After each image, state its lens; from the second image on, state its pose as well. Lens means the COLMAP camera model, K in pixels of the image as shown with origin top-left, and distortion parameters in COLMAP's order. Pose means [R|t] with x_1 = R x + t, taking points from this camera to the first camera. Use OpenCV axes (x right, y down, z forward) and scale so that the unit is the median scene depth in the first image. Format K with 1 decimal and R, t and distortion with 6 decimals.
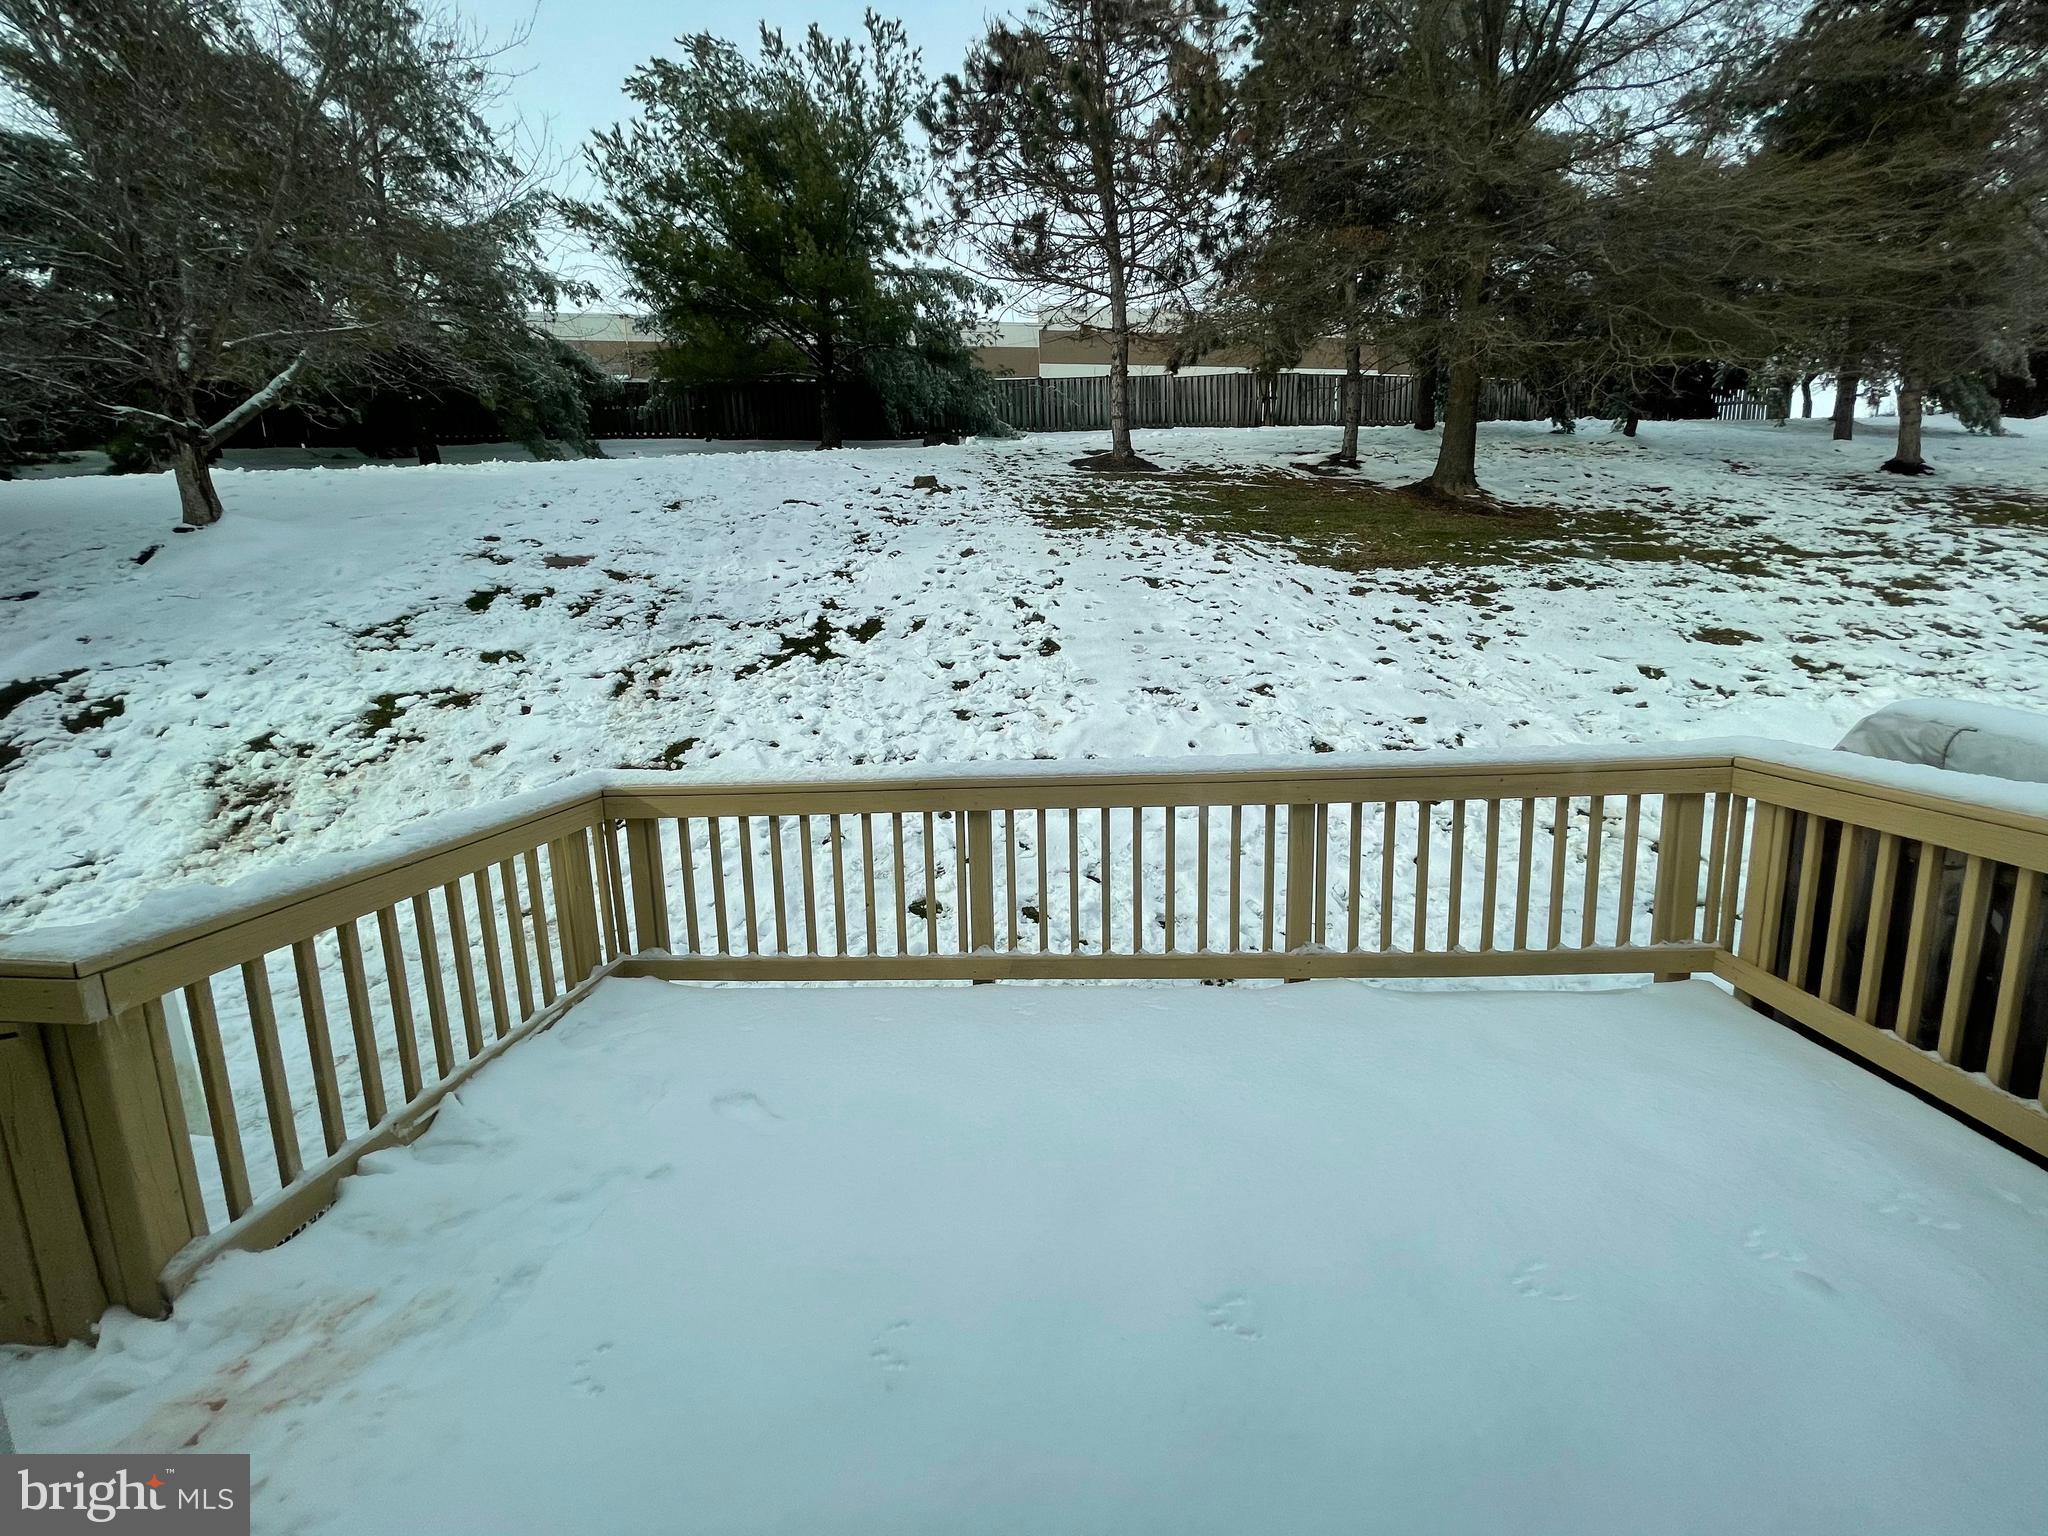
lens RADIAL K [[819.3, 0, 1019.7], [0, 819.3, 761.7], [0, 0, 1]] dist [-0.000813, 0.000411]
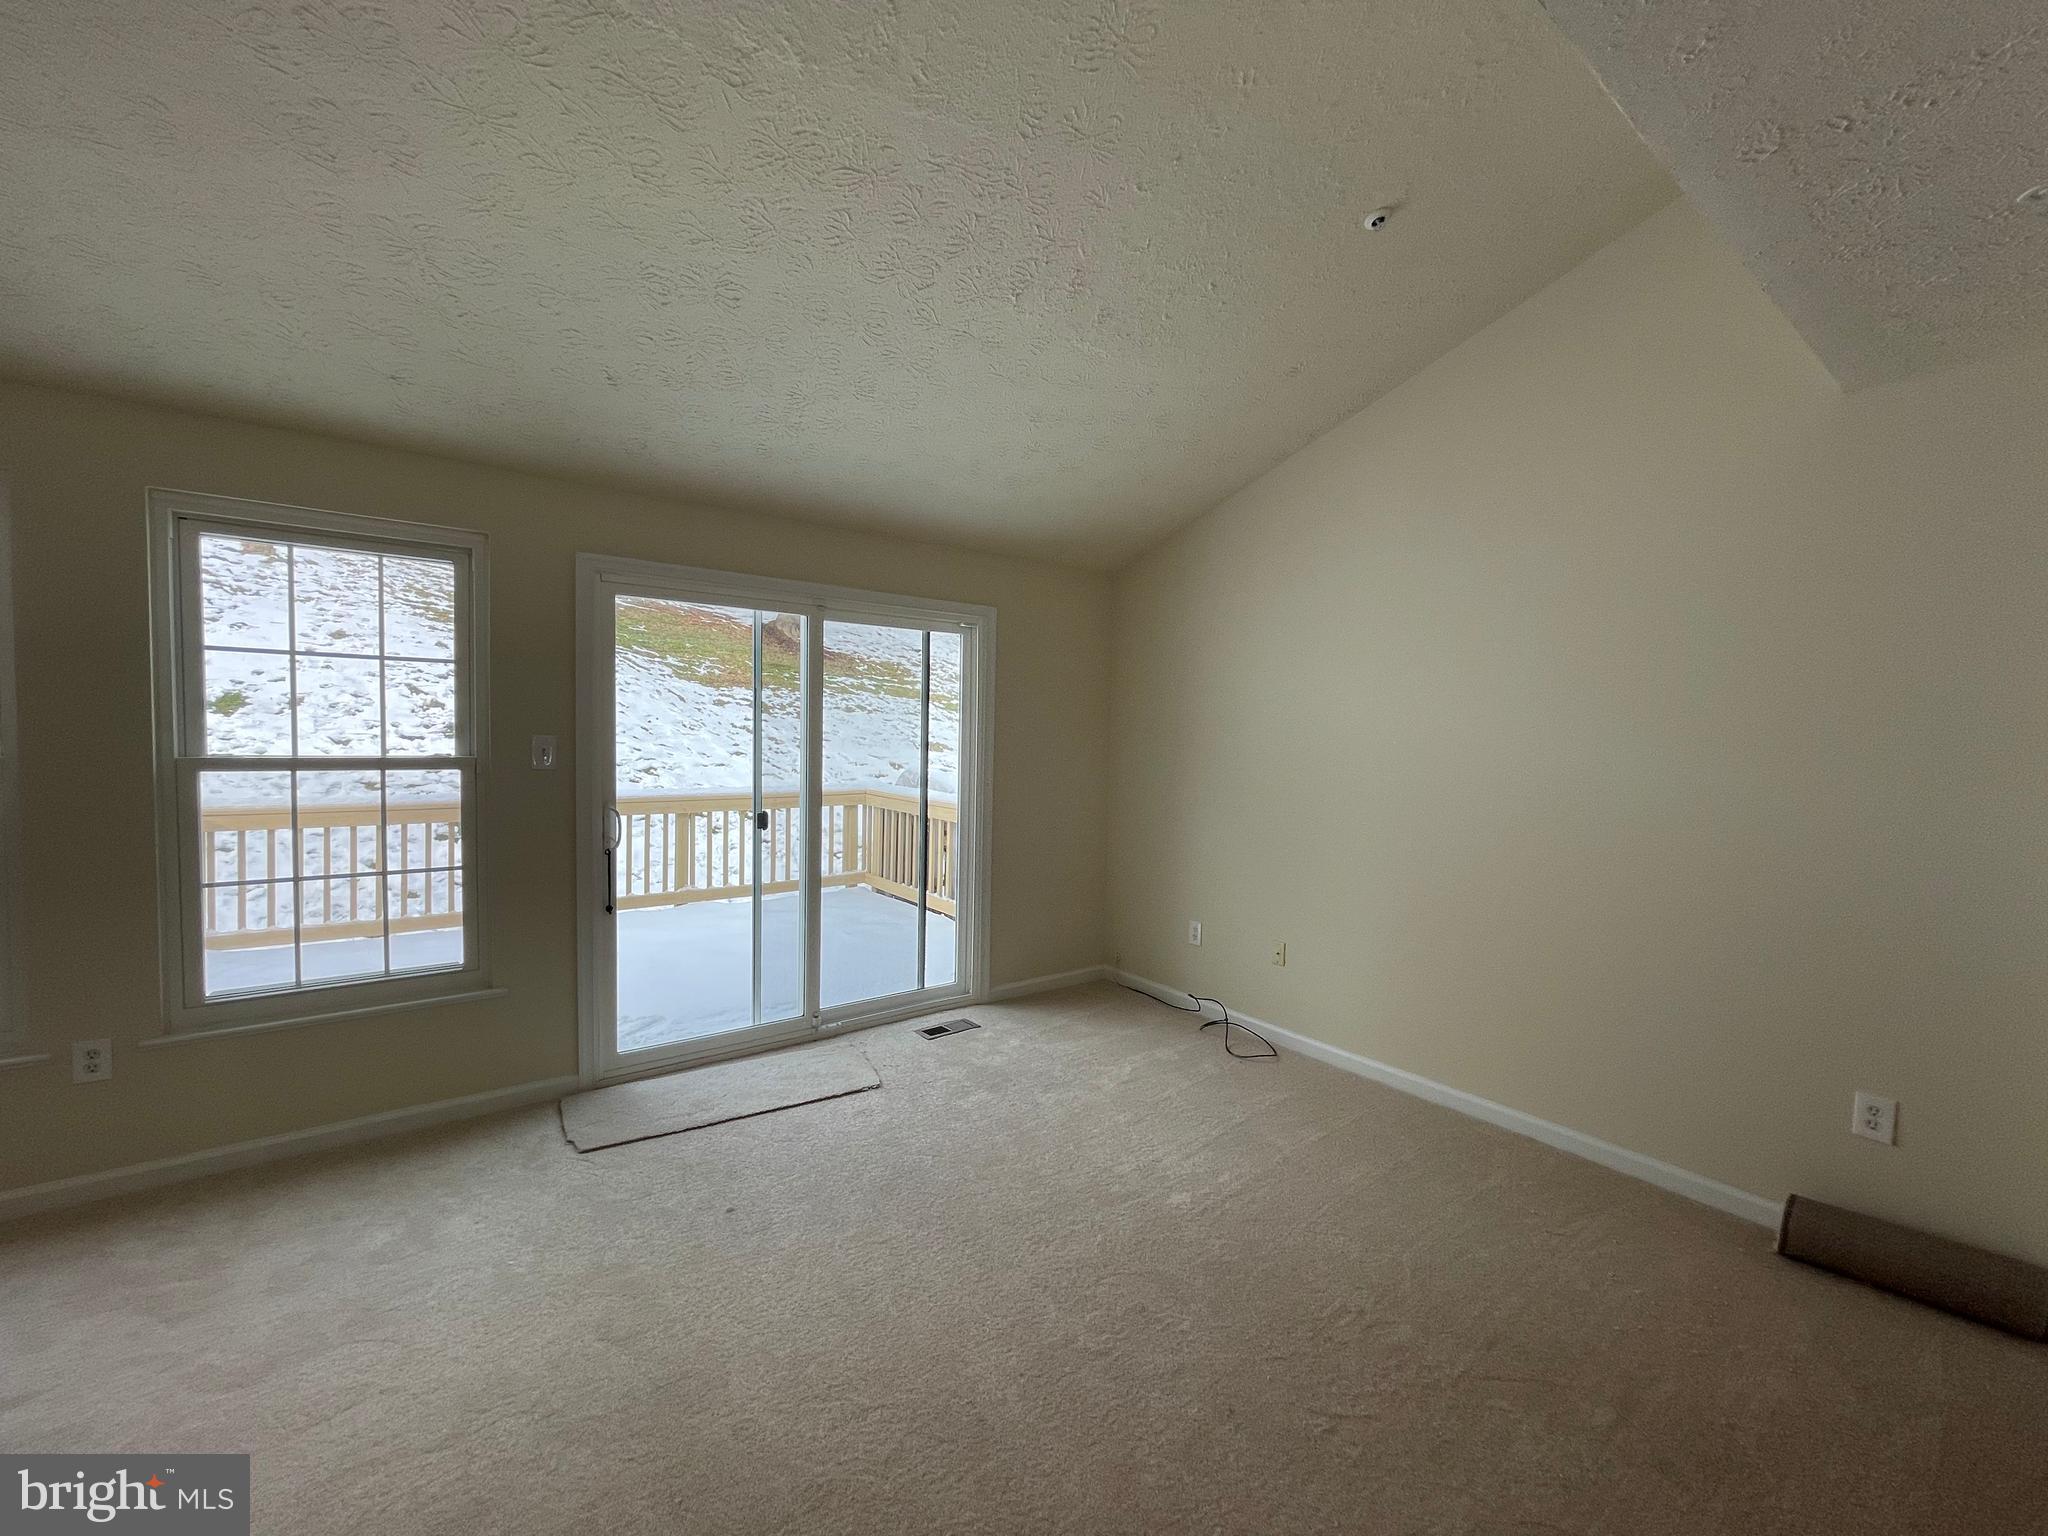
lens RADIAL K [[819.3, 0, 1007.5], [0, 819.3, 771.0], [0, 0, 1]] dist [-0.000813, 0.000411]
pose [[0.754359, 0.023320, 0.656048, -0.125676], [0.051426, 0.994198, -0.094473, 0.062351], [-0.654445, 0.105005, 0.748783, -0.348134]]
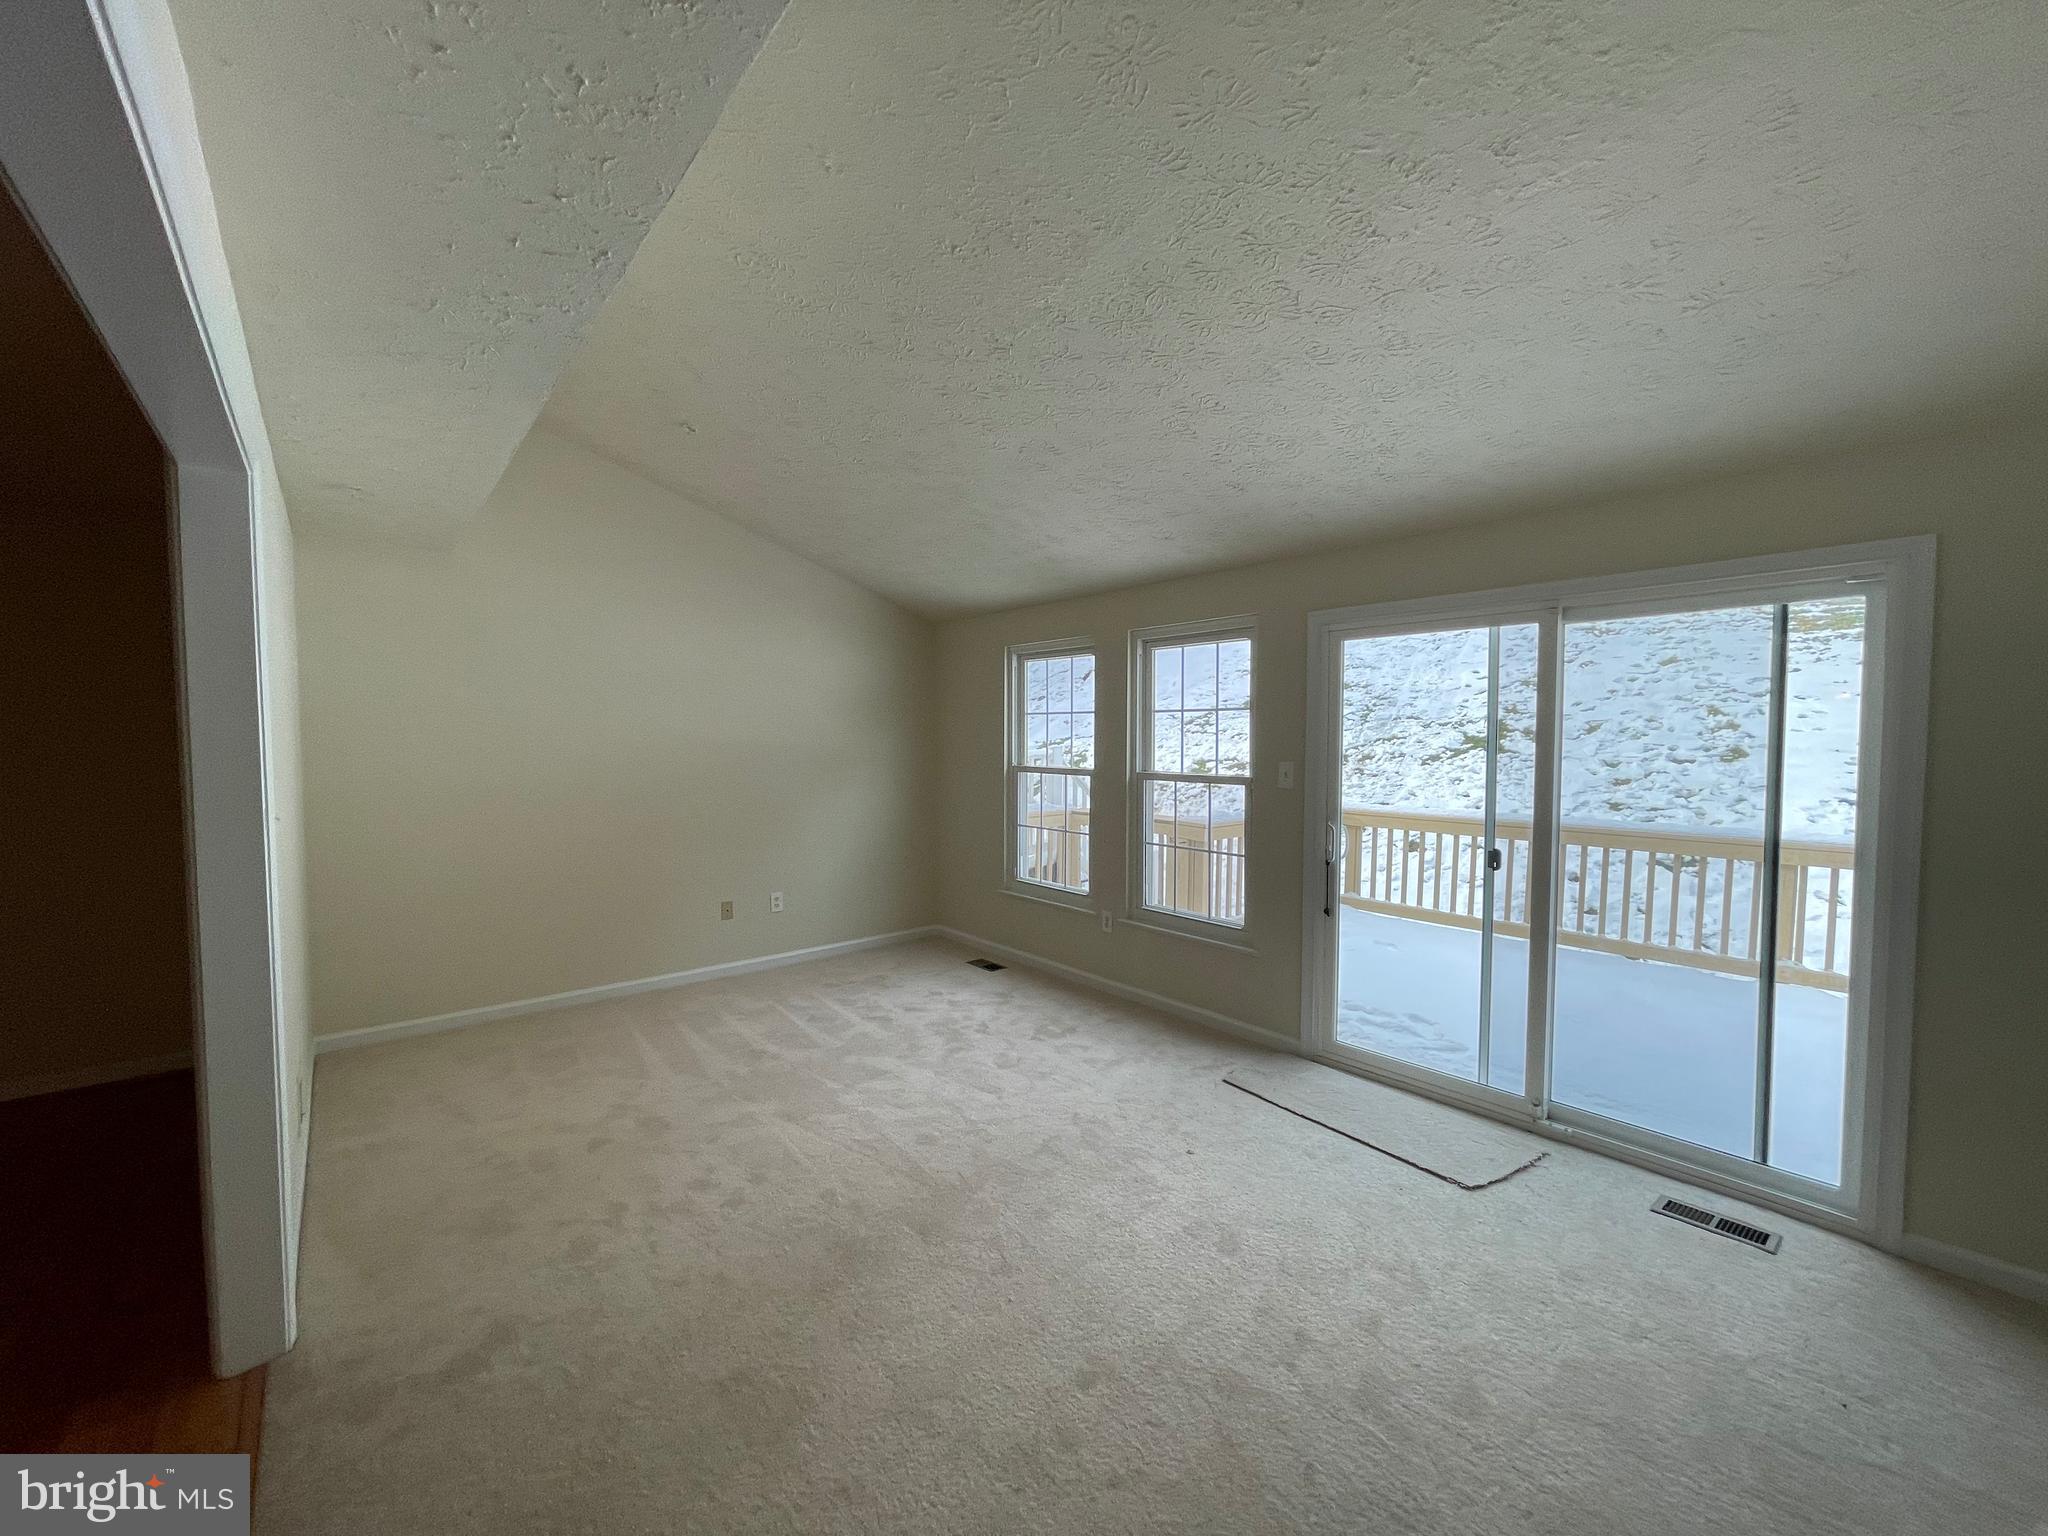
lens RADIAL K [[819.3, 0, 1034.7], [0, 819.3, 787.0], [0, 0, 1]] dist [-0.000813, 0.000411]
pose [[0.704681, 0.084019, -0.704532, 0.143986], [-0.139029, 0.990066, -0.020988, 0.048120], [0.695769, 0.112740, 0.709362, -0.360627]]
